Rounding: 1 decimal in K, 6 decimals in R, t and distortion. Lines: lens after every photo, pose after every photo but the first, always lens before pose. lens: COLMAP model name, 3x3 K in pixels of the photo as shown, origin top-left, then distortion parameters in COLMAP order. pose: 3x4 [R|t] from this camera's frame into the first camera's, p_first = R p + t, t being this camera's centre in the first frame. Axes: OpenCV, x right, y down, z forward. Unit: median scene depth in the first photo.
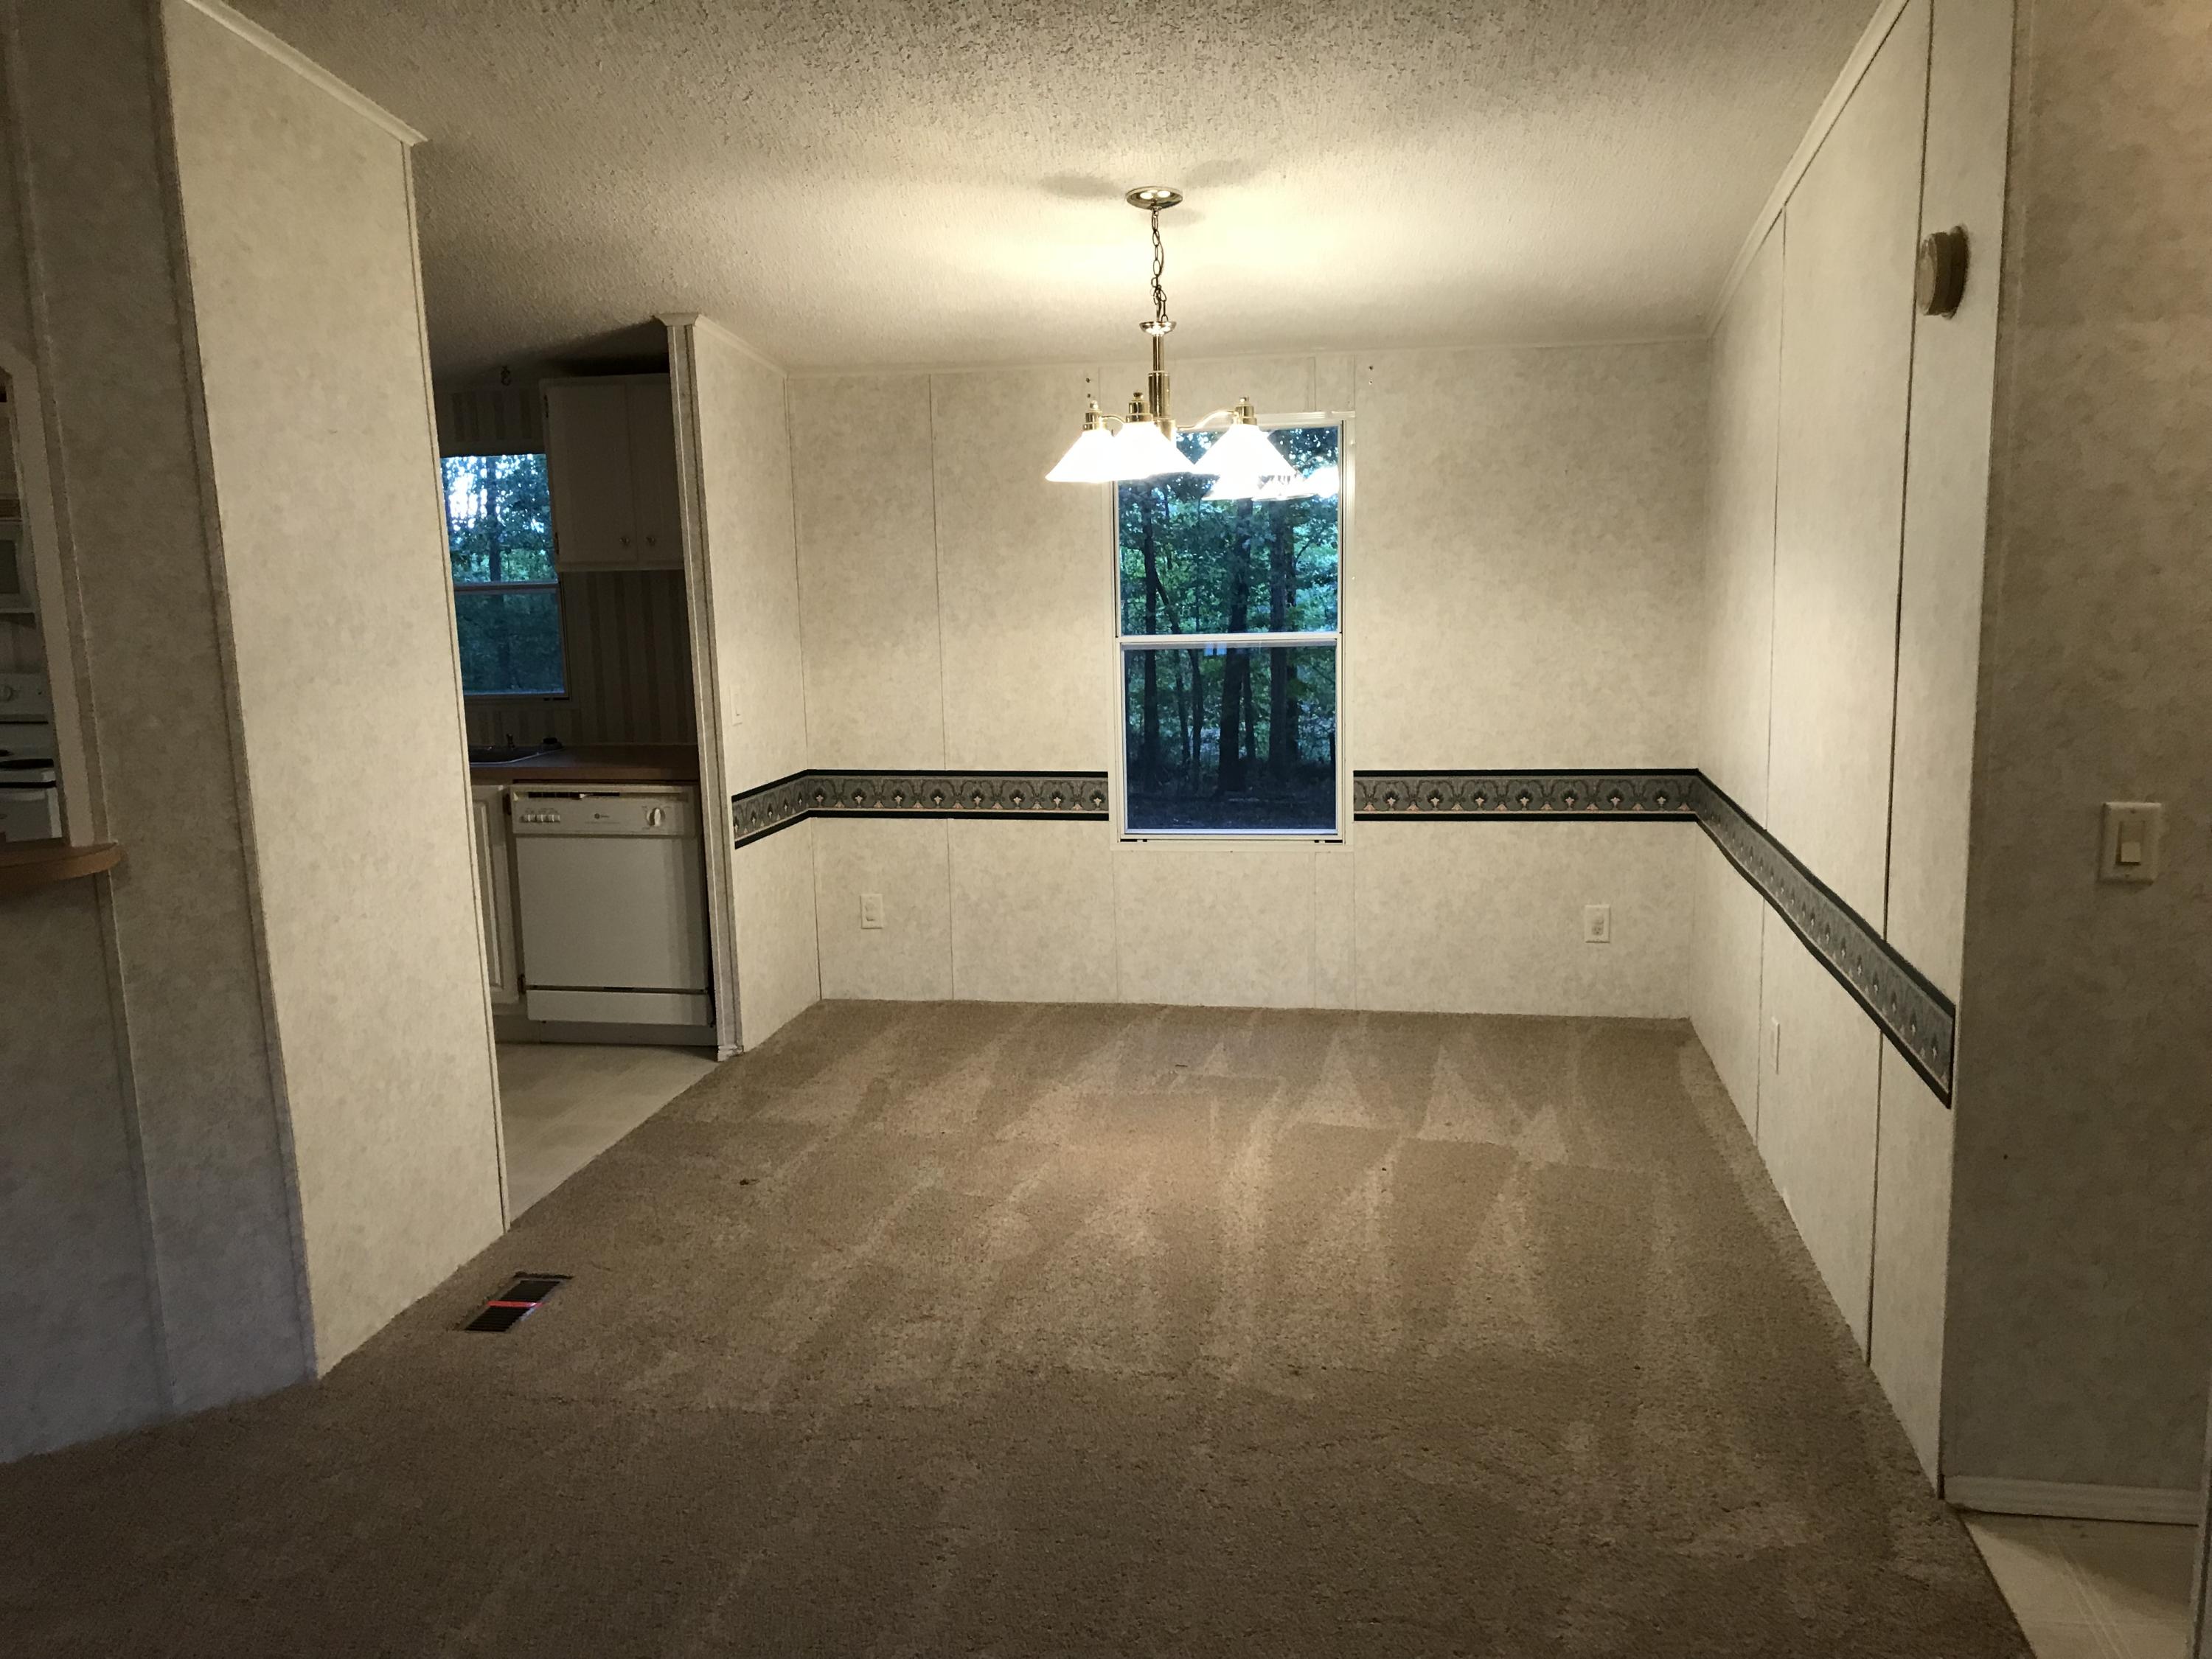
lens RADIAL K [[1828.4, 0, 1114.8], [0, 1828.4, 842.9], [0, 0, 1]] dist [-0.003594, 0.014467]
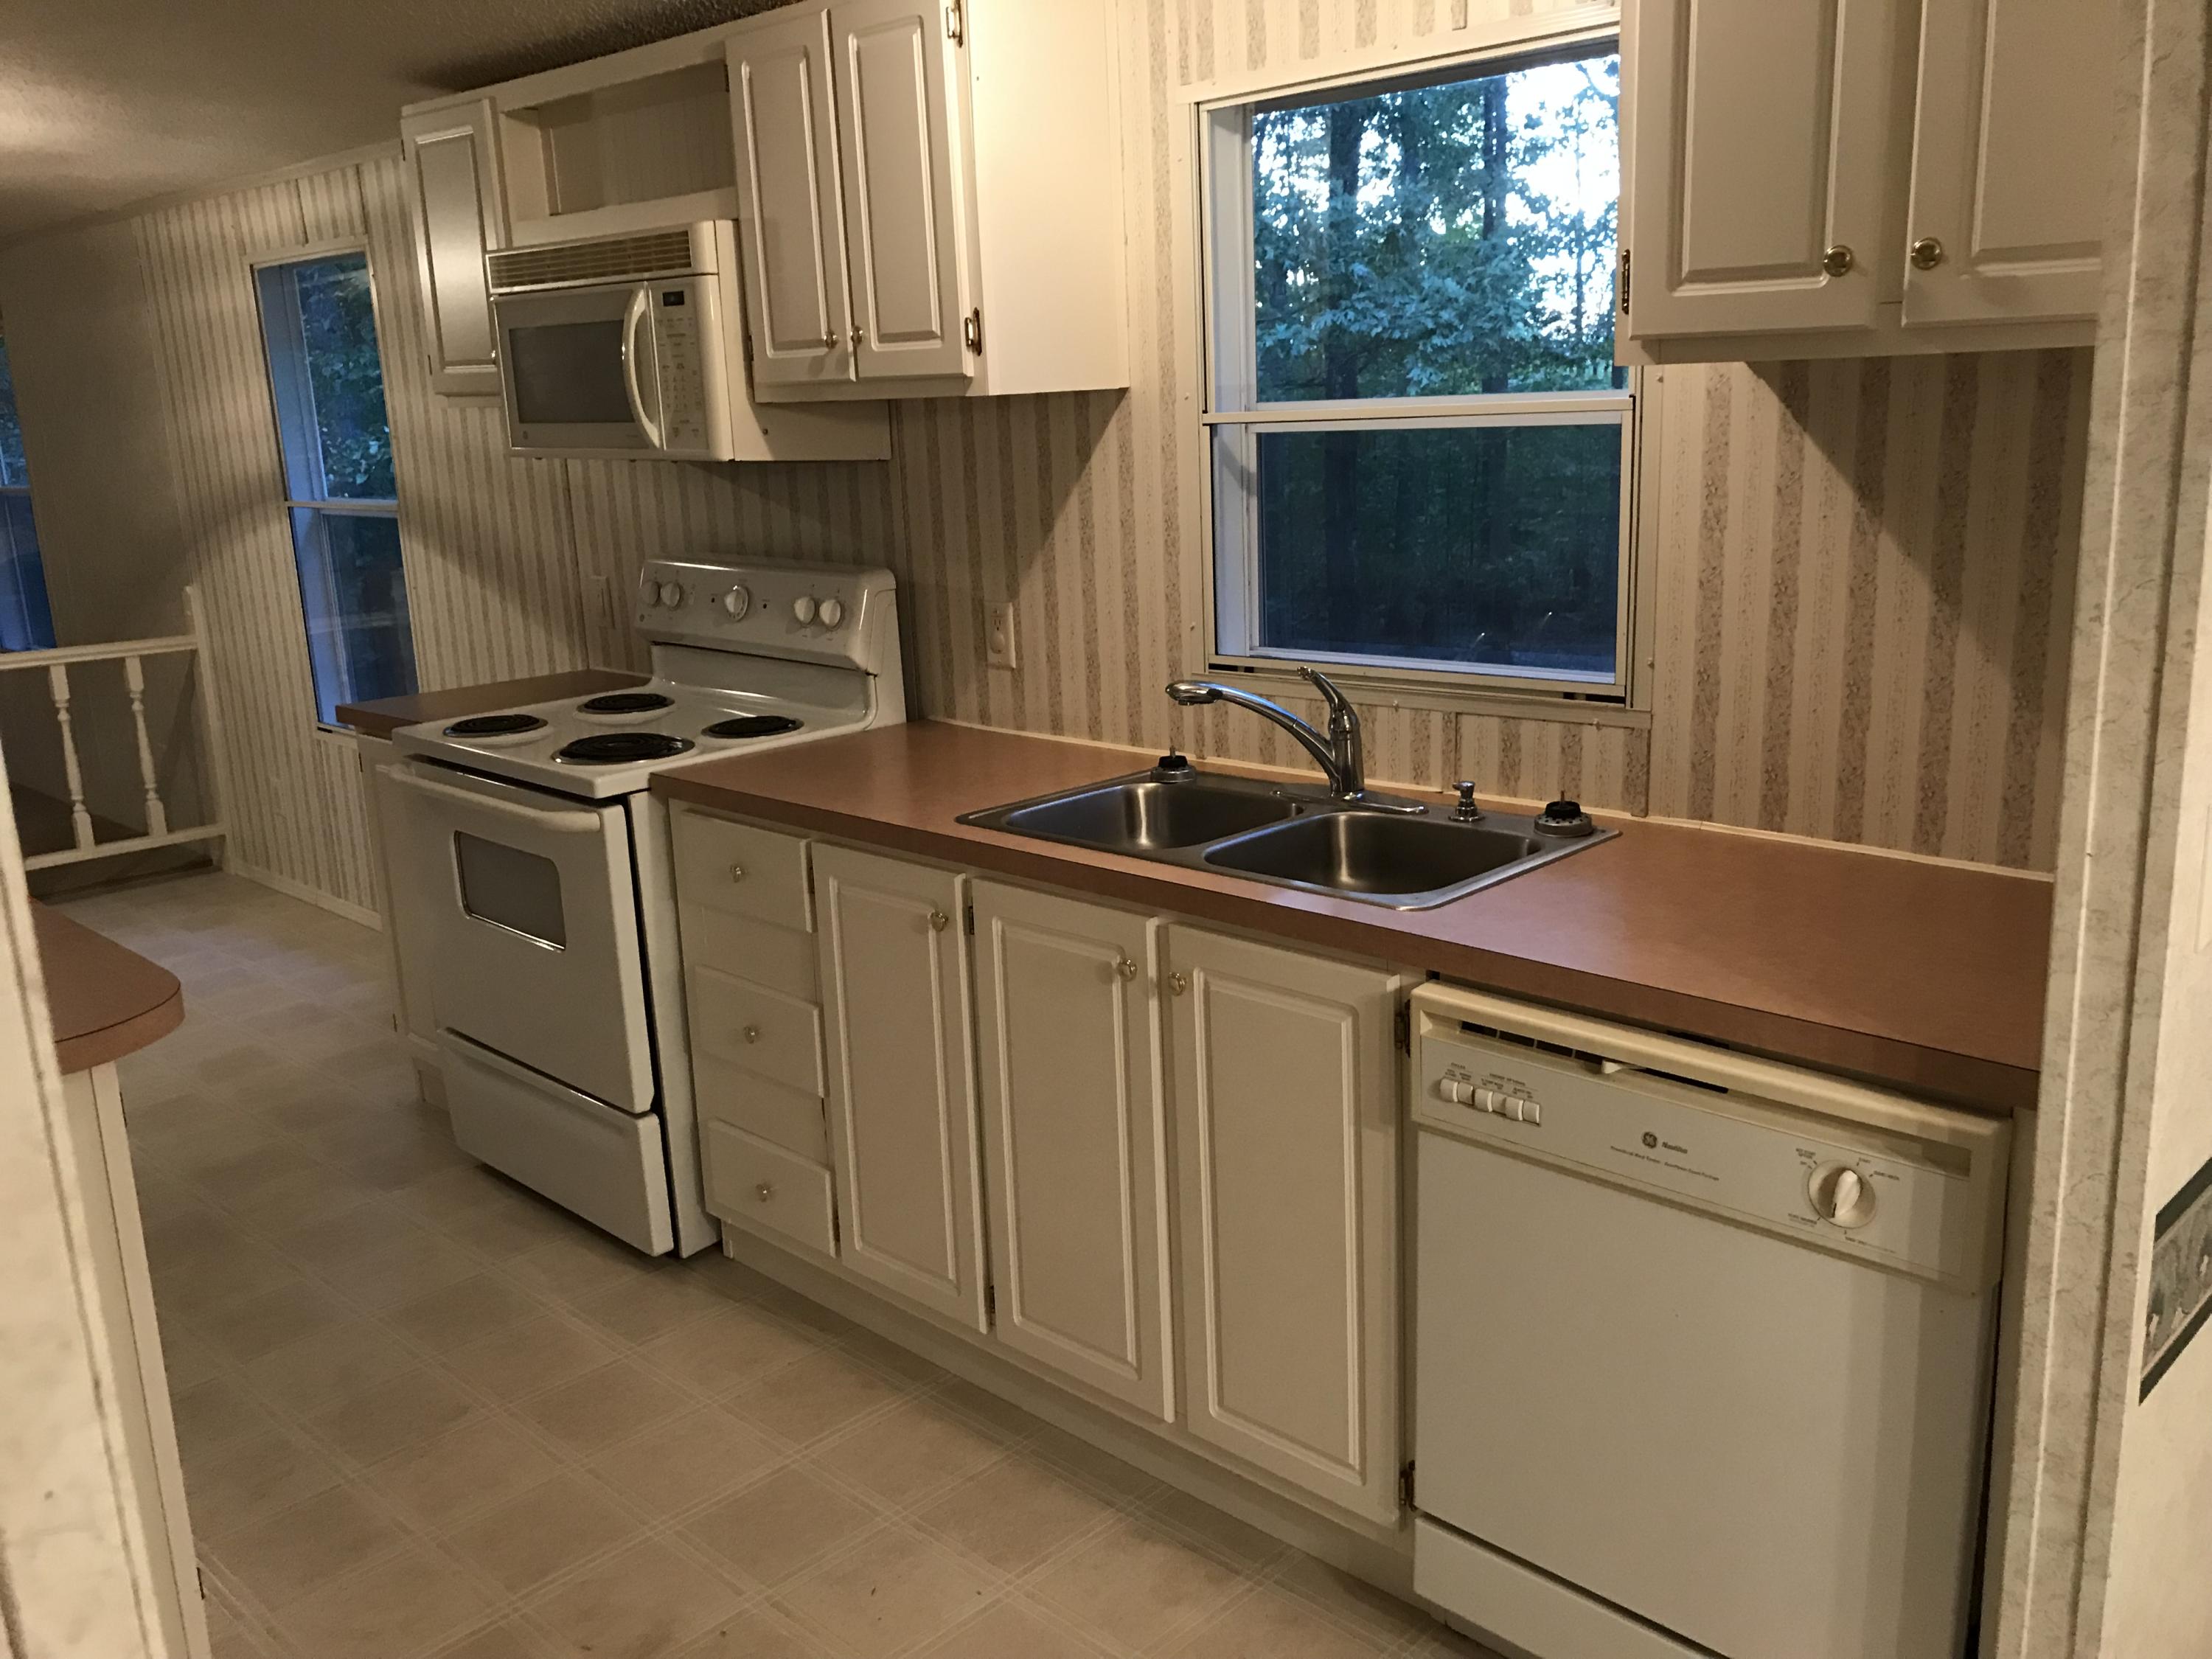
lens RADIAL K [[1828.4, 0, 1103.5], [0, 1828.4, 826.9], [0, 0, 1]] dist [-0.003594, 0.014467]
pose [[0.828368, 0.124107, -0.546264, -0.192178], [-0.072051, 0.990655, 0.115809, -0.098474], [0.555532, -0.056574, 0.829569, 0.677664]]
